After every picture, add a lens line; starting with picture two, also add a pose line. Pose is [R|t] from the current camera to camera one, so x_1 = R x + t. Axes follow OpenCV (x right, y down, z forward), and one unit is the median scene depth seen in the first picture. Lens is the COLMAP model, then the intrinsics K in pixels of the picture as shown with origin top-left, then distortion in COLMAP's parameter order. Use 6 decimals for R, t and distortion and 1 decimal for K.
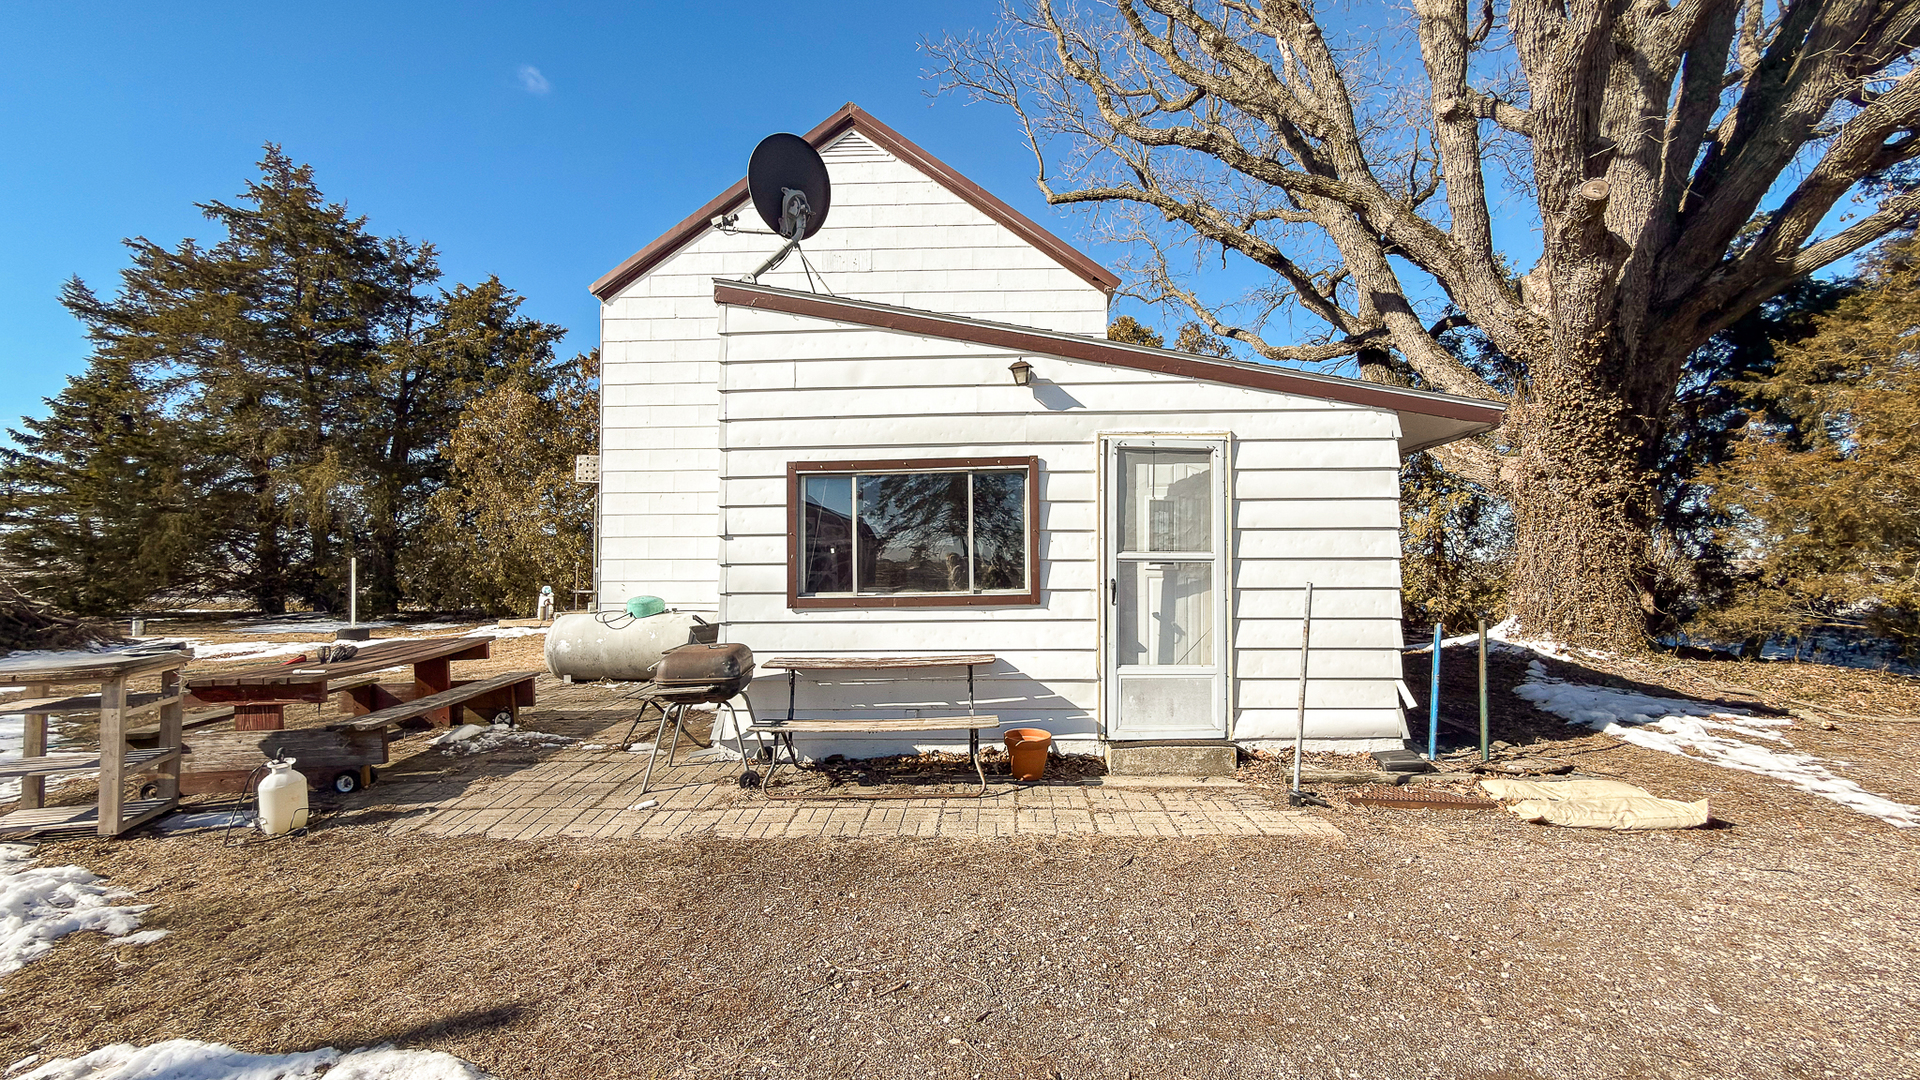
lens RADIAL K [[769.8, 0, 962.1], [0, 769.8, 539.2], [0, 0, 1]] dist [-0.001225, -0.000546]
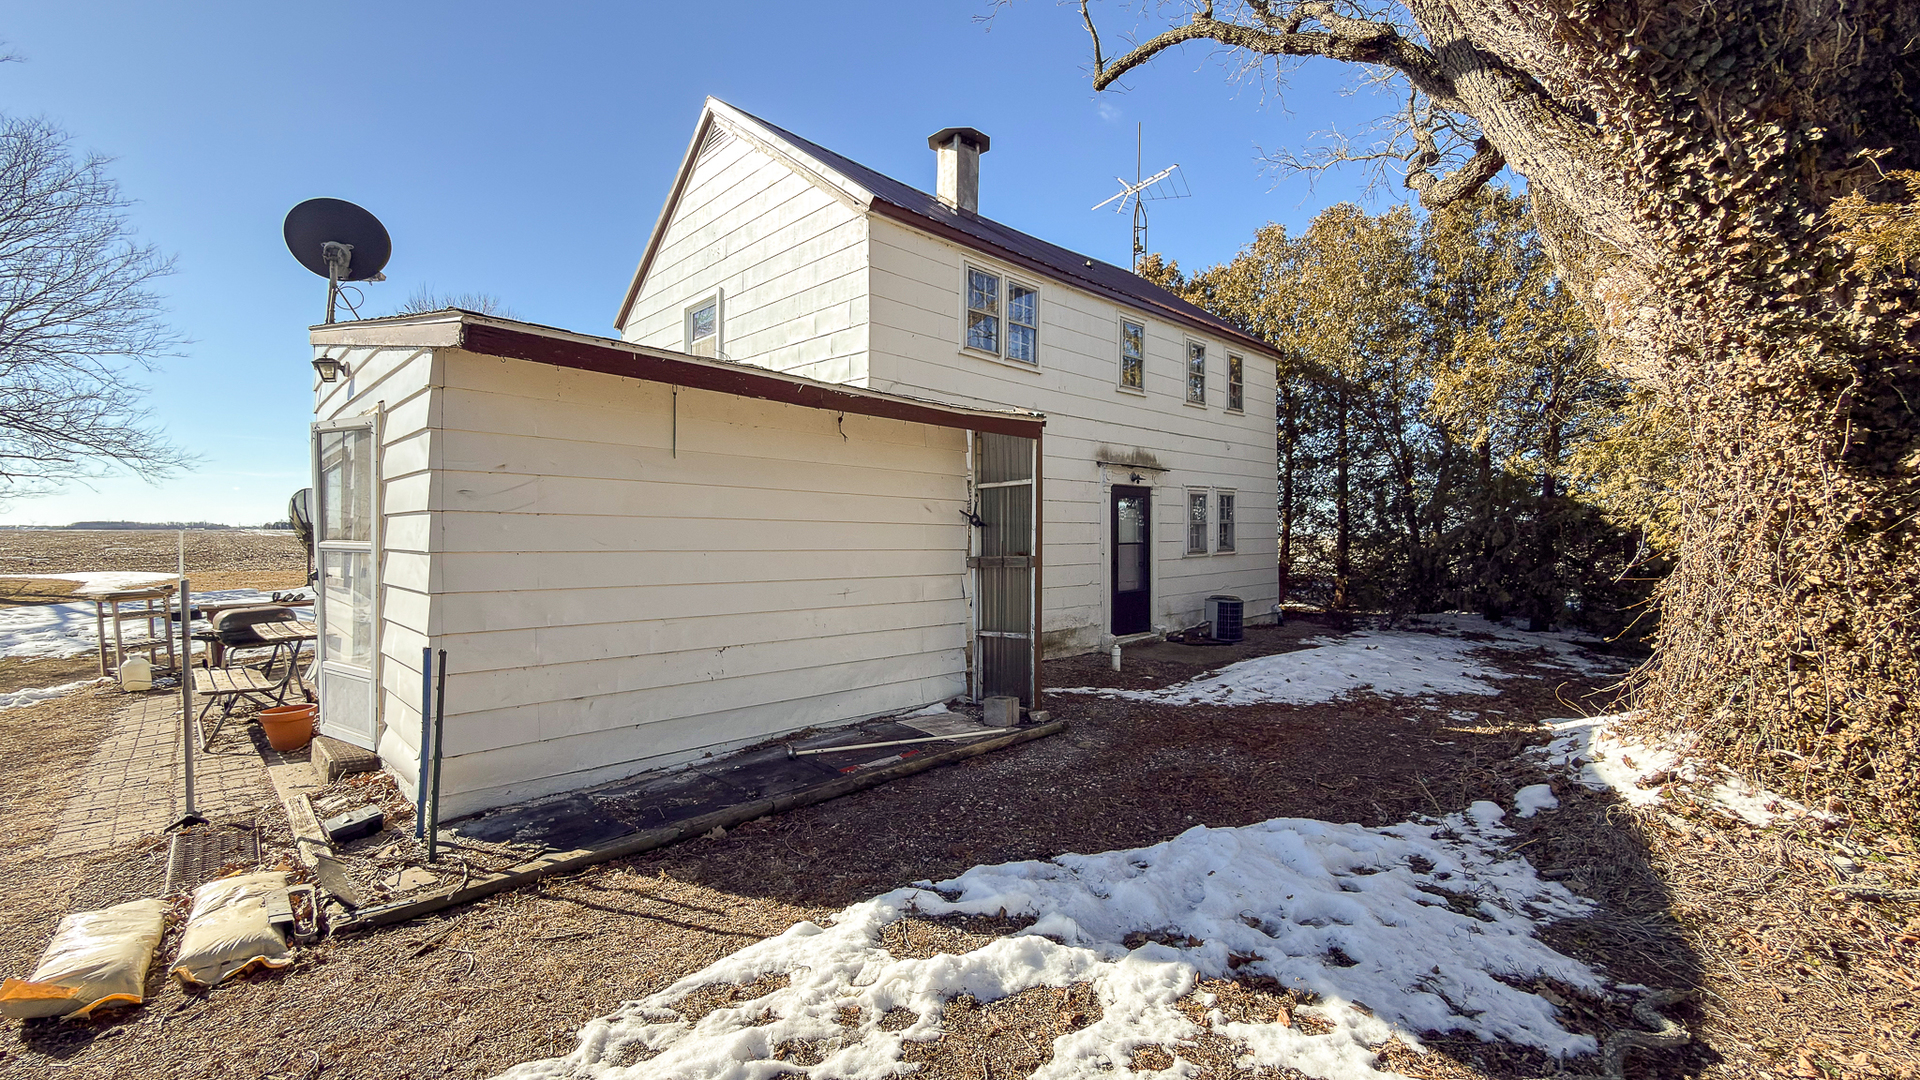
lens RADIAL K [[769.8, 0, 962.1], [0, 769.8, 539.2], [0, 0, 1]] dist [-0.001225, -0.000546]
pose [[0.732990, 0.007686, -0.680196, 0.757266], [0.015890, 0.999470, 0.028417, -0.001396], [0.680054, -0.031638, 0.732479, 0.428431]]
